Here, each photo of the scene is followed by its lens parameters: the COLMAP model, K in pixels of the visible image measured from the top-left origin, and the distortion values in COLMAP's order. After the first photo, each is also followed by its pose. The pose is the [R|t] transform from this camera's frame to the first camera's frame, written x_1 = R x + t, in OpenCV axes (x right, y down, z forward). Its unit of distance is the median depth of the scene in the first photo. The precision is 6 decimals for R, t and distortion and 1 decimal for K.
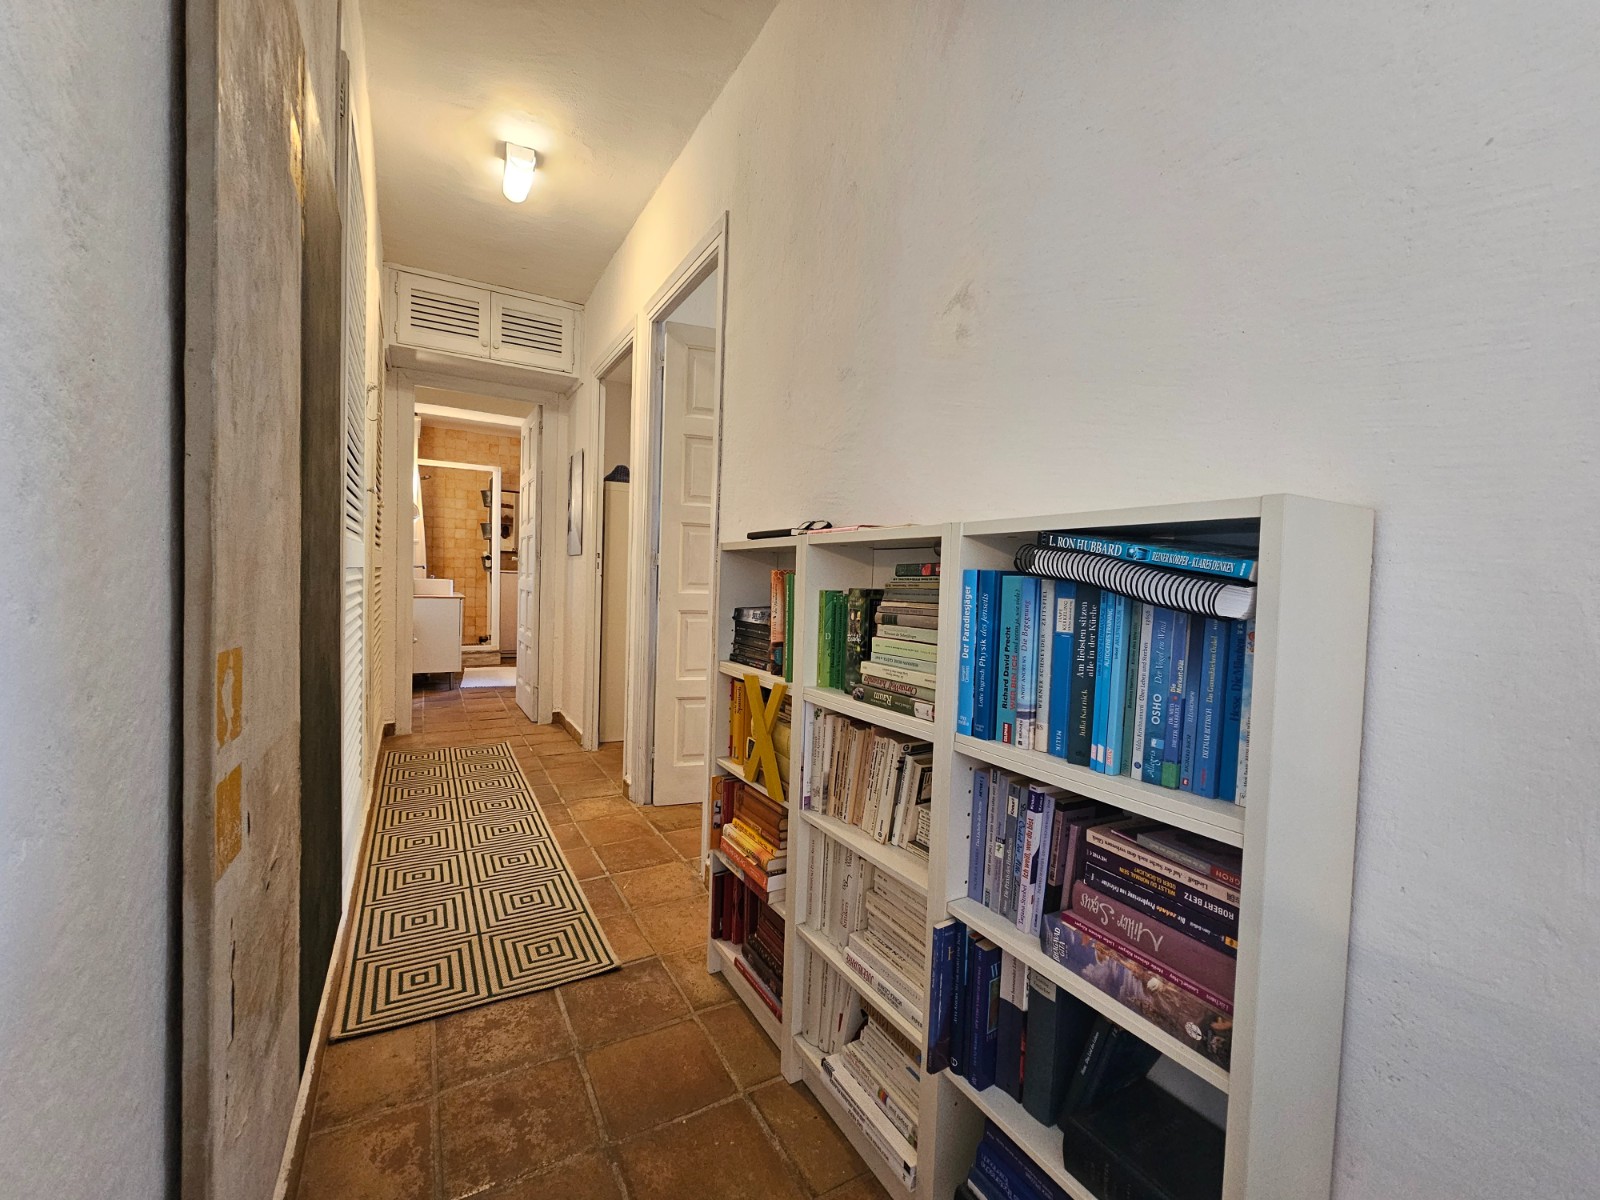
lens RADIAL K [[653.4, 0, 793.6], [0, 653.4, 602.5], [0, 0, 1]] dist [-0.000389, -0.001976]
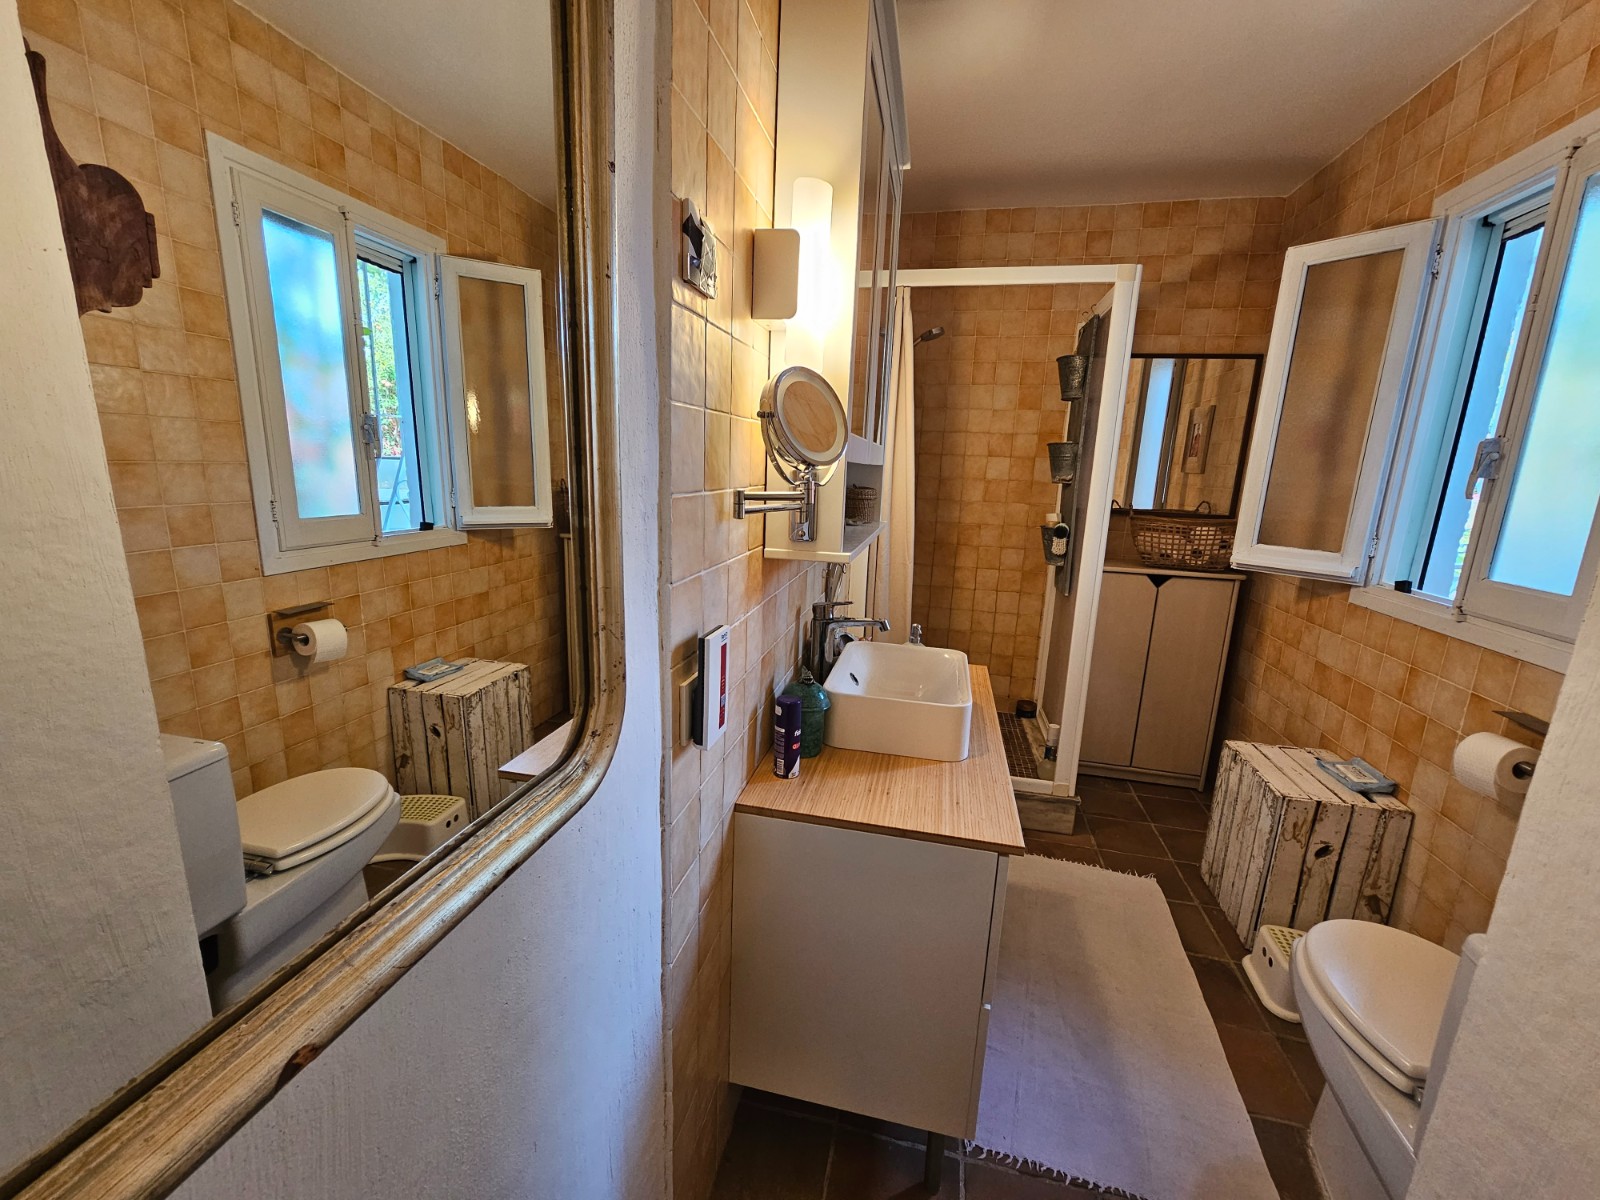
lens RADIAL K [[653.4, 0, 793.6], [0, 653.4, 602.5], [0, 0, 1]] dist [-0.000389, -0.001976]
pose [[0.734391, 0.141795, -0.663750, -0.312363], [-0.034987, 0.984543, 0.171615, -0.088393], [0.677825, -0.102810, 0.728000, 0.588132]]
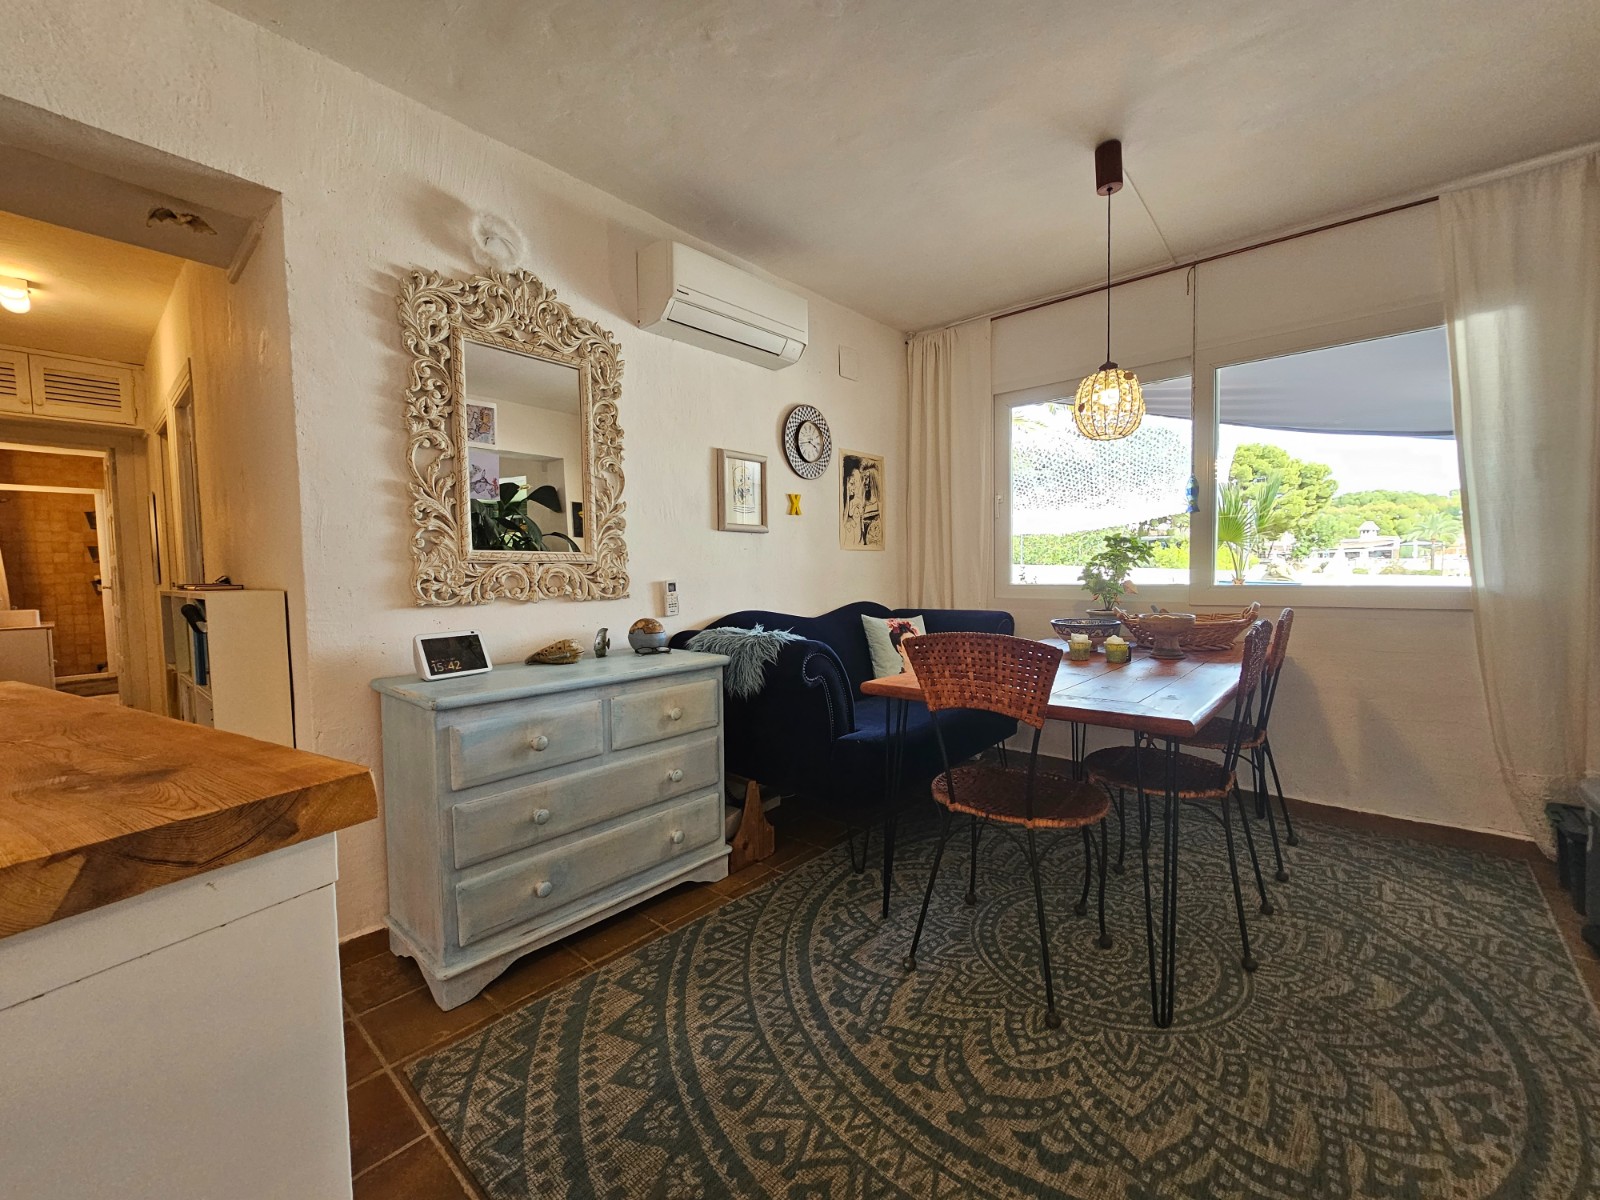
lens RADIAL K [[653.4, 0, 793.6], [0, 653.4, 602.5], [0, 0, 1]] dist [-0.000389, -0.001976]
pose [[0.949796, -0.060376, 0.306989, 0.205071], [0.052870, 0.998065, 0.032715, -0.015772], [-0.308370, -0.014842, 0.951151, -0.226111]]
